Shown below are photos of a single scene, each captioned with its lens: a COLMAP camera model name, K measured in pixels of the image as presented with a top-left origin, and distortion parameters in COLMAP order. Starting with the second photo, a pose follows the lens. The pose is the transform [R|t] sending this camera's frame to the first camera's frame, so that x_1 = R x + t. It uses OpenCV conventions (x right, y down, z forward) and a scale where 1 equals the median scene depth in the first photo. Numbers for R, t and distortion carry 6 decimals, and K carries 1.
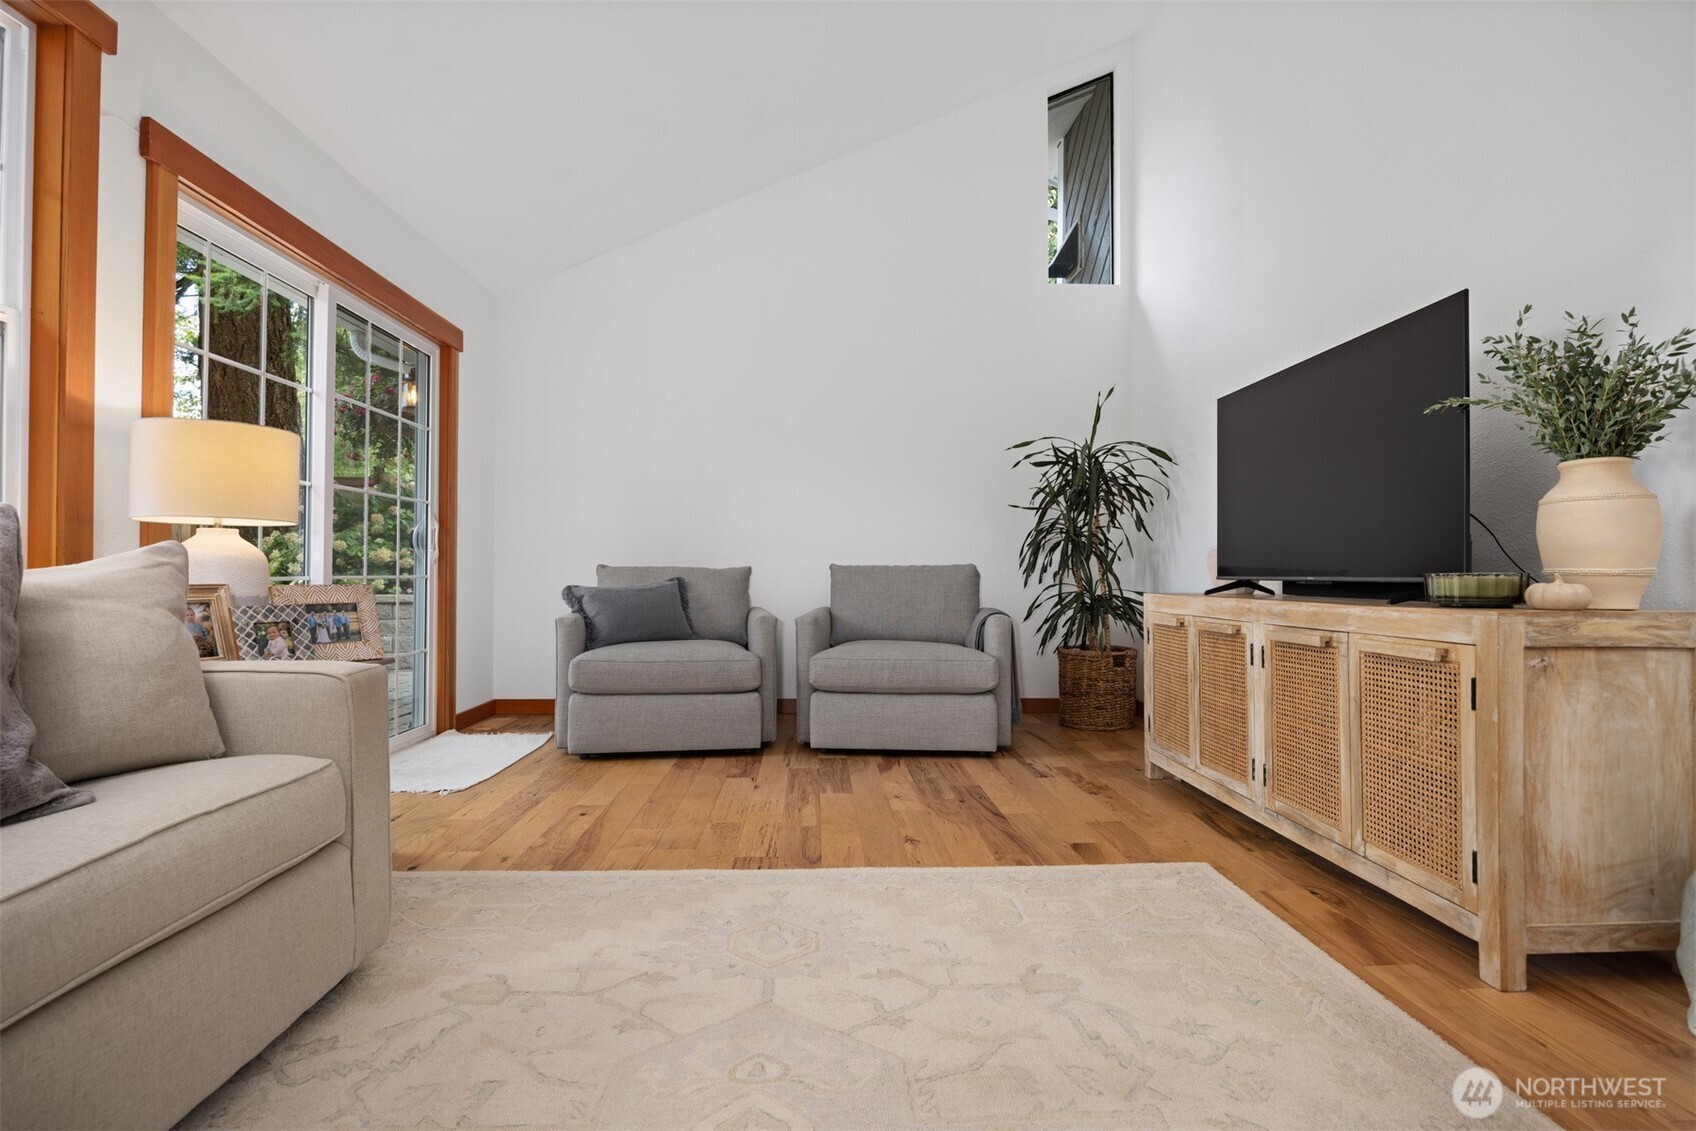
lens RADIAL K [[812.7, 0, 848.0], [0, 812.7, 565.5], [0, 0, 1]] dist [-0.013175, 0.000427]
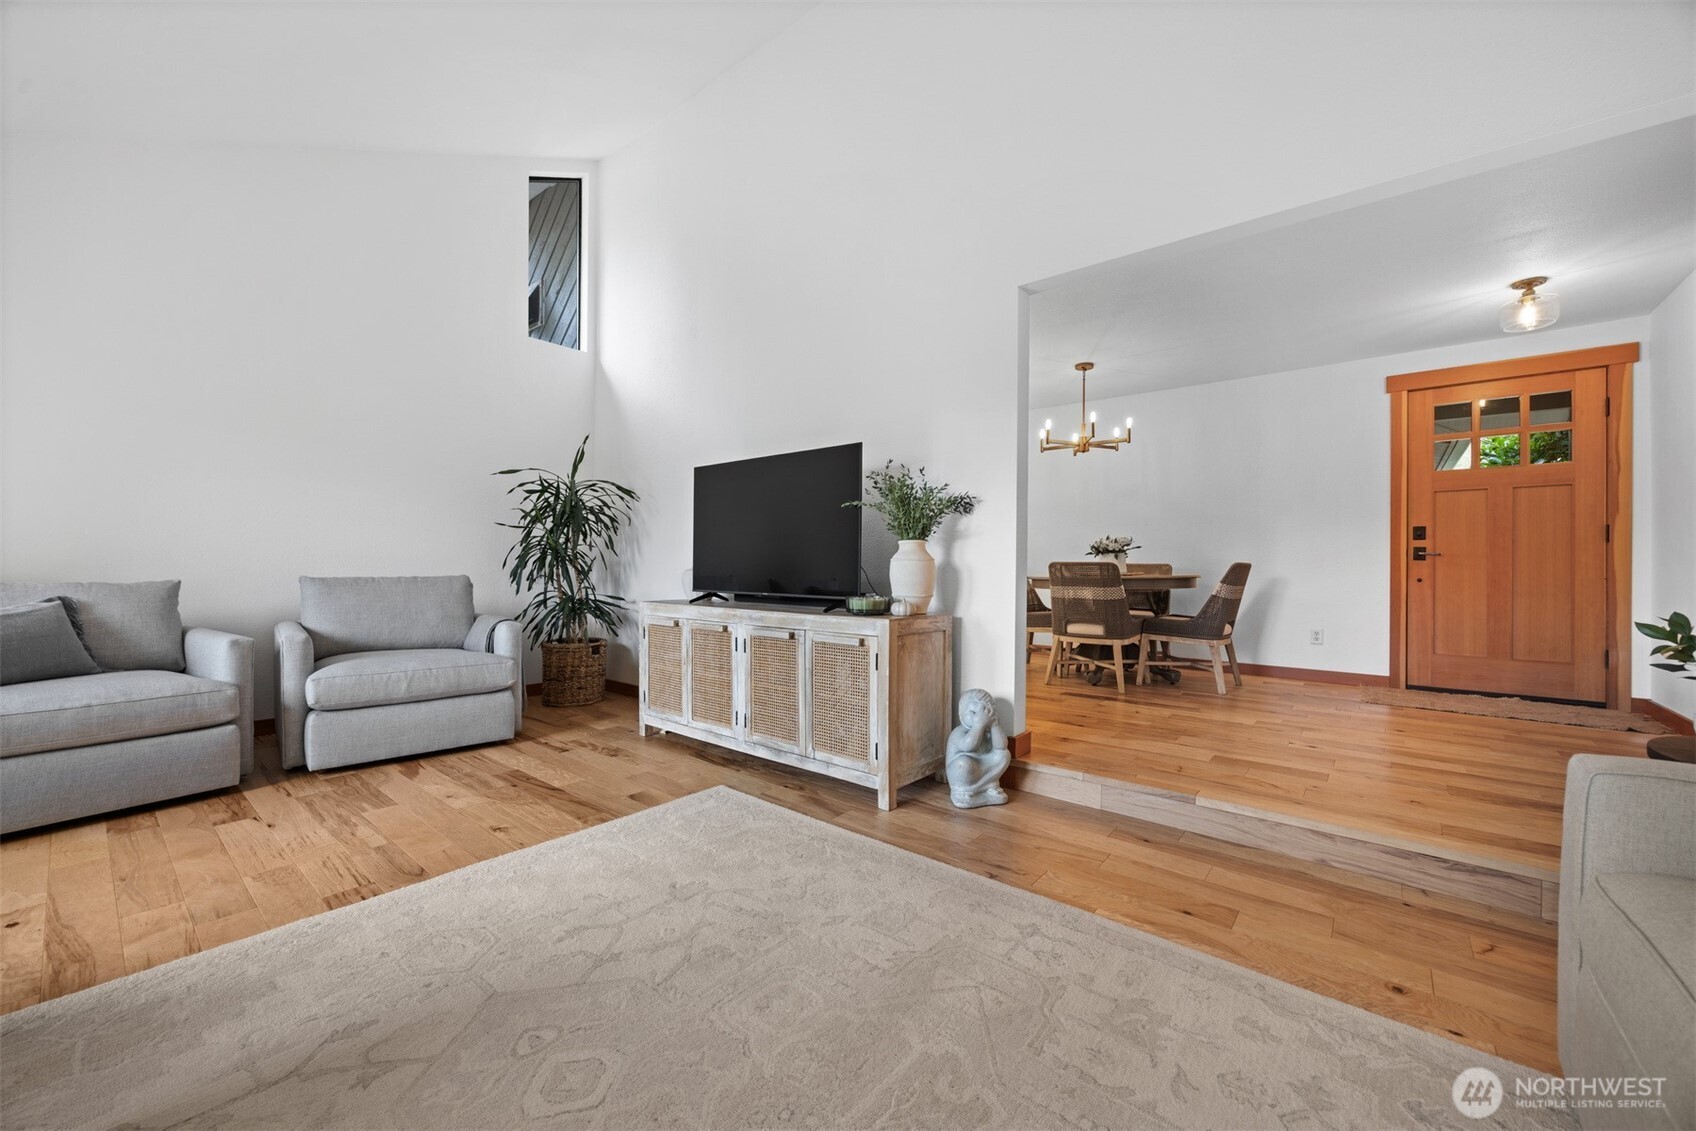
lens RADIAL K [[649.7, 0, 853.3], [0, 649.7, 568.8], [0, 0, 1]] dist [-0.001696, -0.000149]
pose [[0.670531, -0.001317, 0.741880, -0.300450], [-0.014571, 0.999782, 0.014944, -0.062341], [-0.741738, -0.020831, 0.670366, 0.004426]]
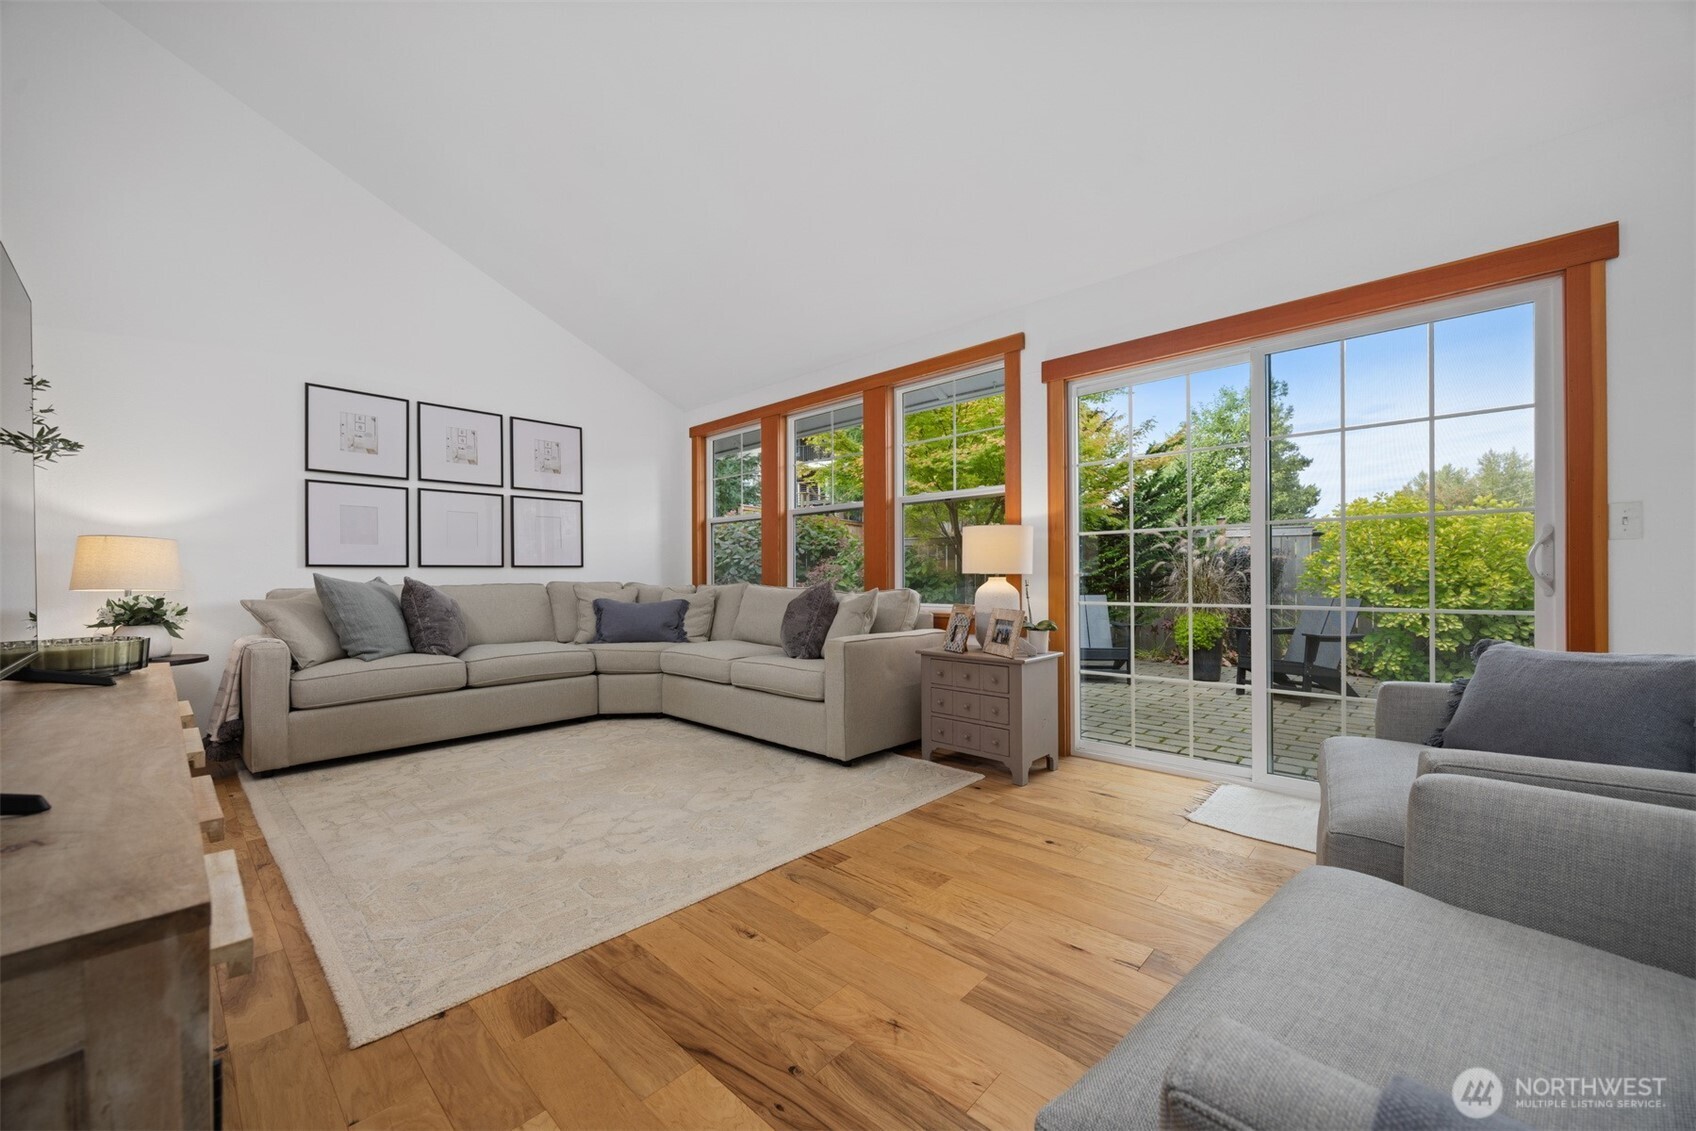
lens RADIAL K [[649.7, 0, 853.3], [0, 649.7, 568.8], [0, 0, 1]] dist [-0.001696, -0.000149]
pose [[-0.710475, -0.003707, -0.703713, 0.537061], [0.012346, 0.999767, -0.017731, -0.039143], [0.703615, -0.021286, -0.710263, 1.735625]]
